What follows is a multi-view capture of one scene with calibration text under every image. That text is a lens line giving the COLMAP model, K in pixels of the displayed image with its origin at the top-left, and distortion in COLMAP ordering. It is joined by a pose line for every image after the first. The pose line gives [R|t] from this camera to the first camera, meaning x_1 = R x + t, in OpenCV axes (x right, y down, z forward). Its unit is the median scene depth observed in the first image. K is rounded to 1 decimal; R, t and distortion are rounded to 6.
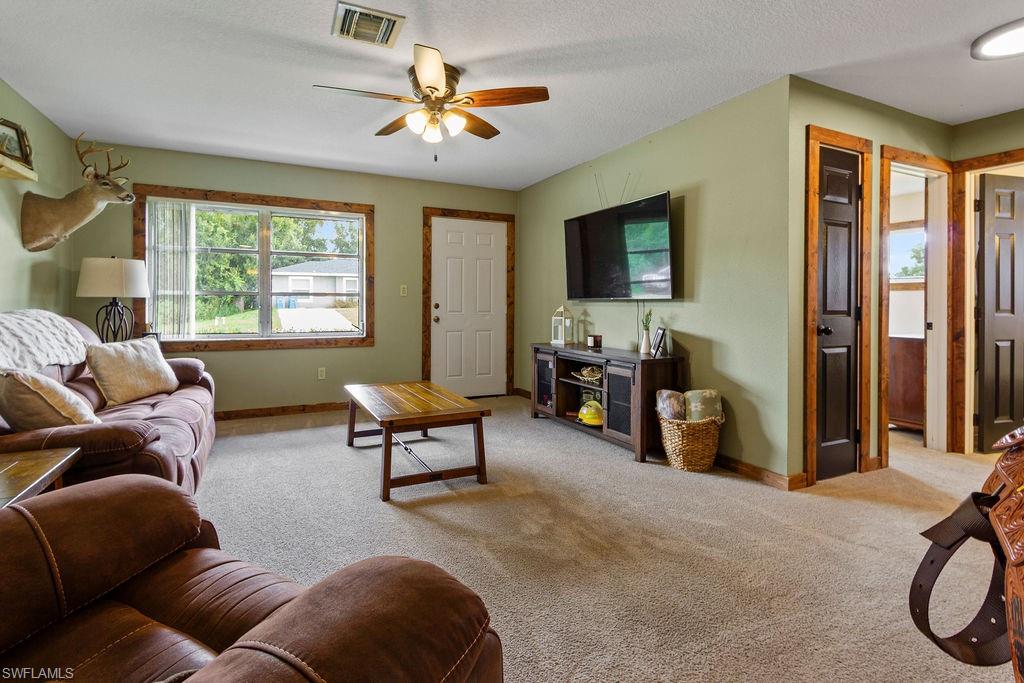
lens RADIAL K [[484.0, 0, 475.9], [0, 484.0, 317.6], [0, 0, 1]] dist [0.003099, -0.000211]
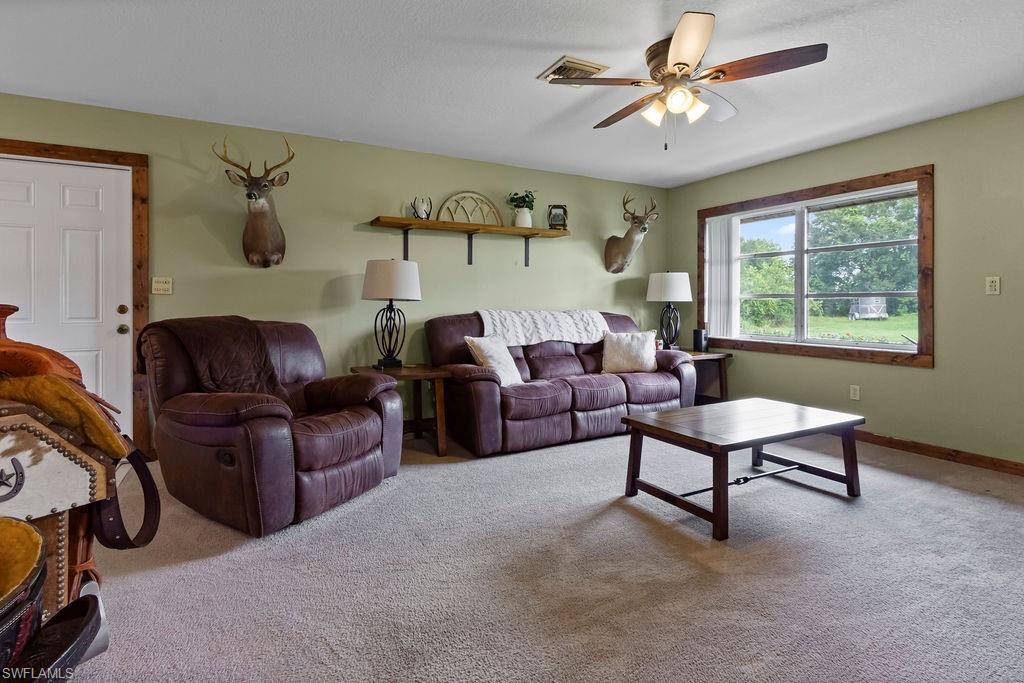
lens RADIAL K [[498.8, 0, 507.9], [0, 498.8, 303.8], [0, 0, 1]] dist [0.000278, -0.000237]
pose [[0.074584, -0.006445, -0.997194, 0.619246], [-0.032288, 0.999439, -0.008874, -0.008624], [0.996692, 0.032860, 0.074334, 0.477267]]
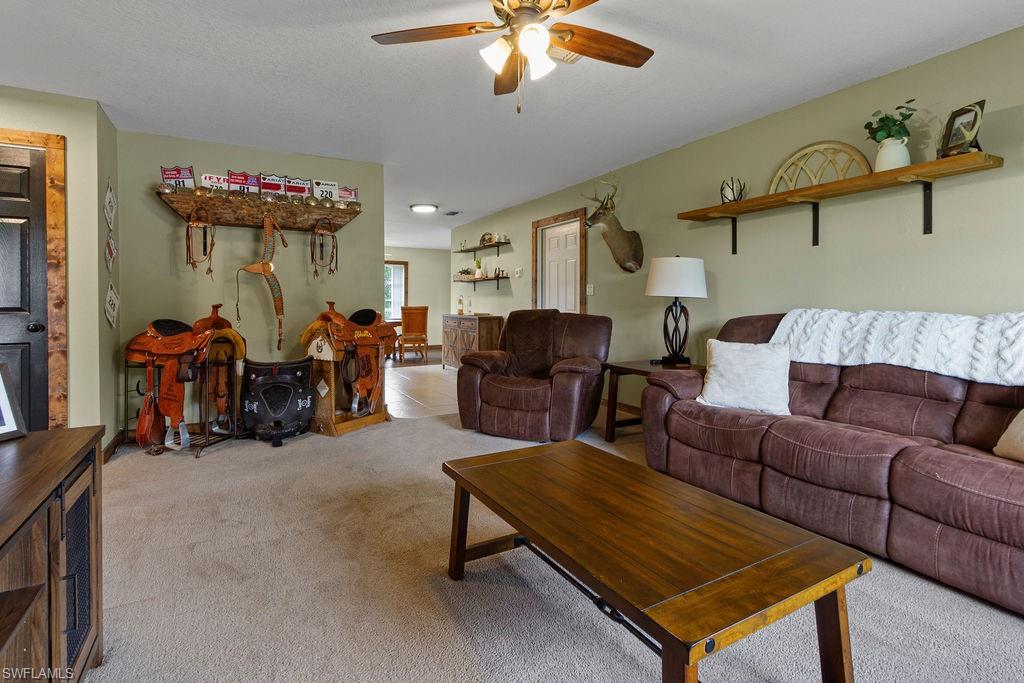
lens RADIAL K [[498.8, 0, 507.9], [0, 498.8, 303.8], [0, 0, 1]] dist [0.000278, -0.000237]
pose [[-0.995627, -0.006362, -0.093197, -0.012347], [-0.009156, 0.999520, 0.029585, -0.032594], [0.092964, 0.030309, -0.995208, 1.324635]]
